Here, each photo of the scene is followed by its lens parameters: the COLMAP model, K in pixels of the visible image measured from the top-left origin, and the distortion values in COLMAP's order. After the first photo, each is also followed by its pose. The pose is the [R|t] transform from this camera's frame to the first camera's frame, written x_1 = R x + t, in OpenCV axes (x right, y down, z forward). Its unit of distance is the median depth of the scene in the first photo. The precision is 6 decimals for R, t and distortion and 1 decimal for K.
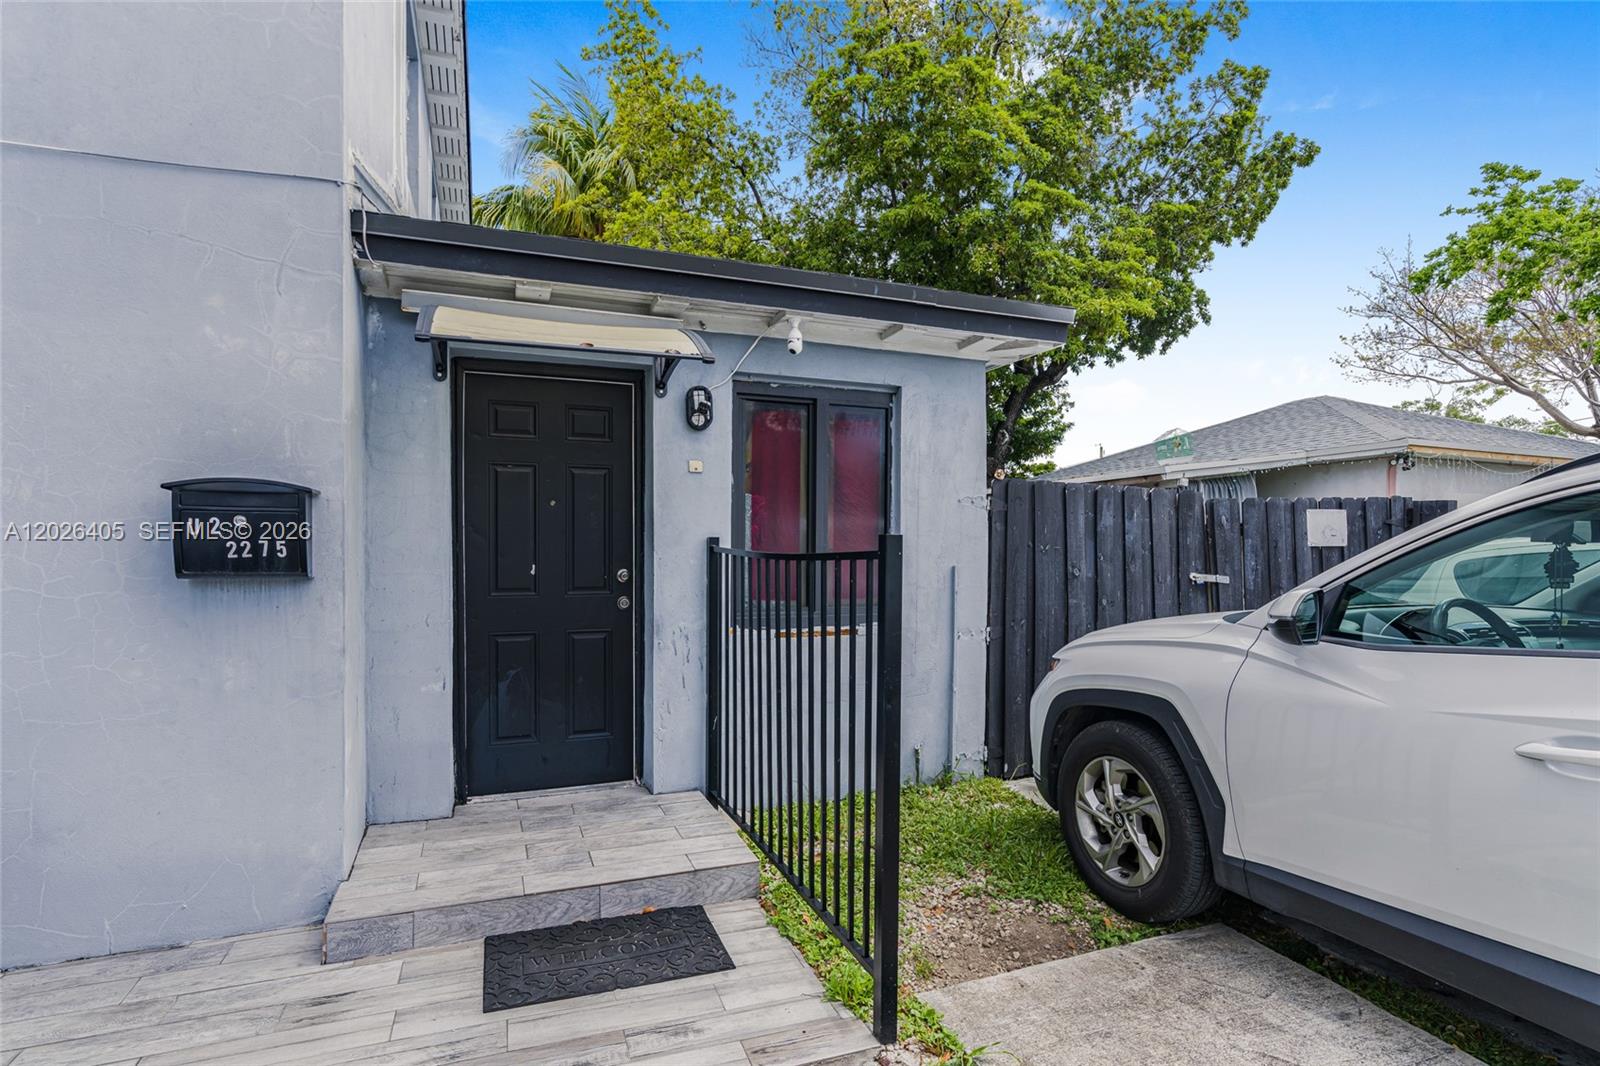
lens RADIAL K [[820.3, 0, 800.3], [0, 820.3, 543.1], [0, 0, 1]] dist [0.001994, 0.000061]
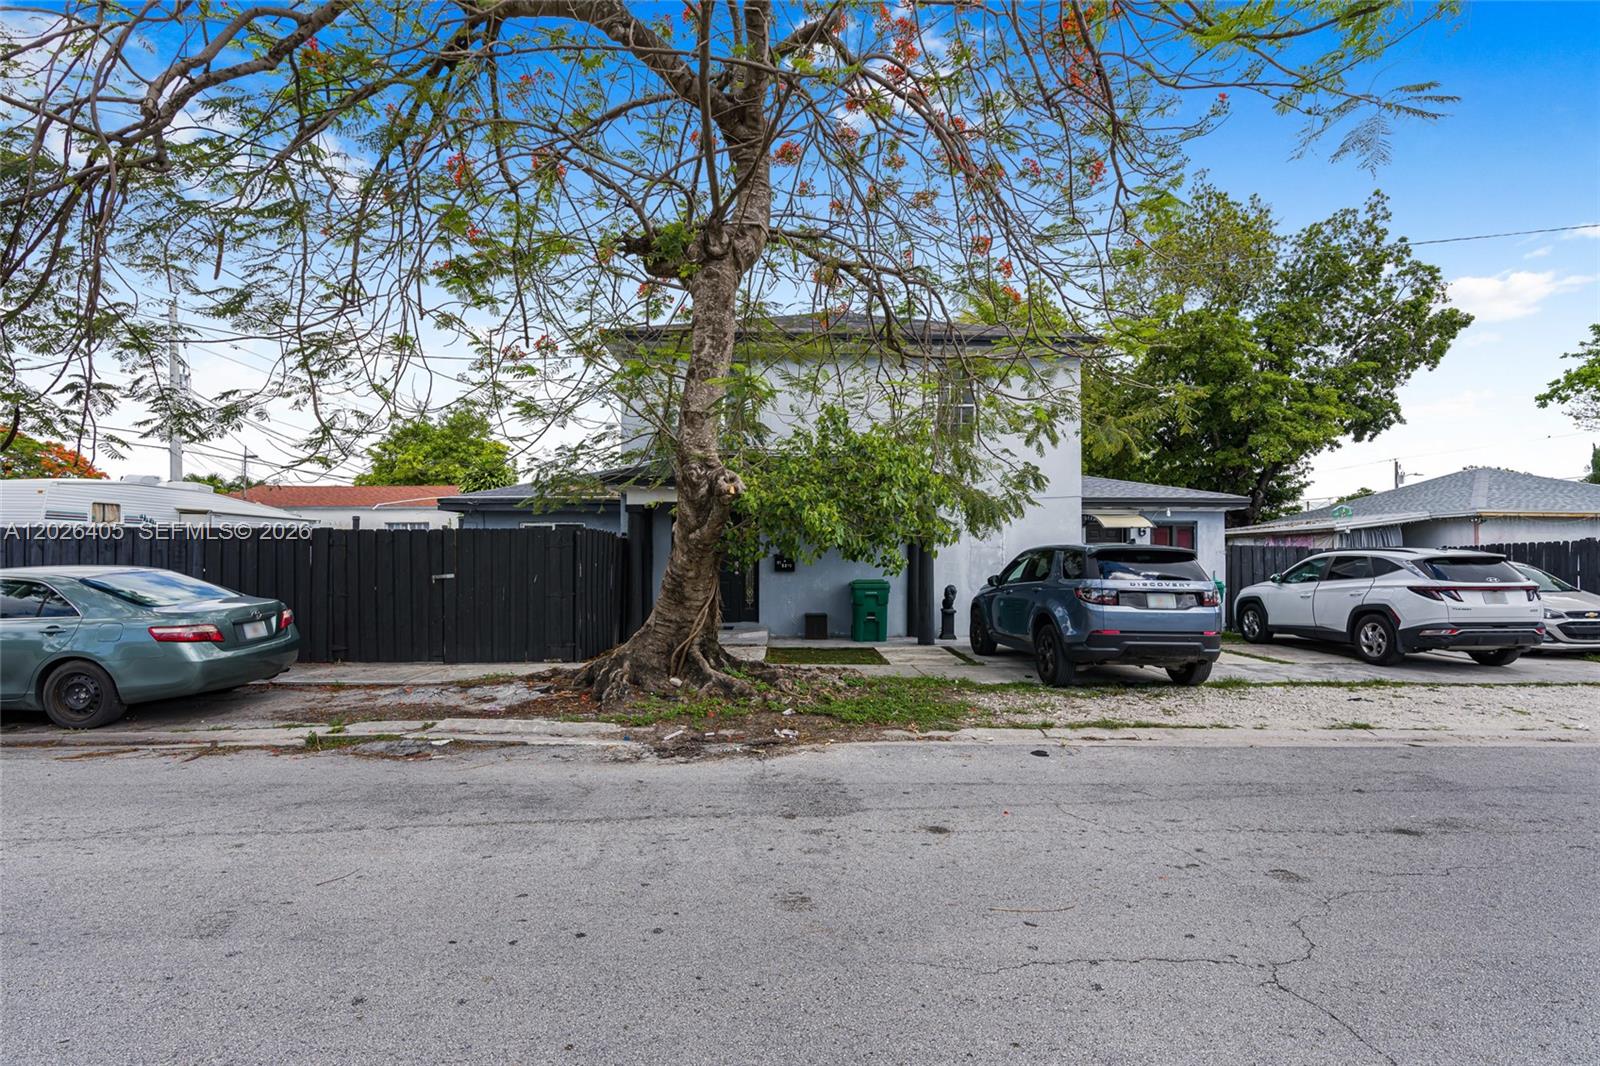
lens RADIAL K [[778.1, 0, 795.7], [0, 778.1, 534.6], [0, 0, 1]] dist [0.000735, -0.000270]
pose [[0.943544, -0.007365, -0.331164, -0.121825], [0.000568, 0.999787, -0.020615, -0.017246], [0.331246, 0.019263, 0.943348, -0.832243]]
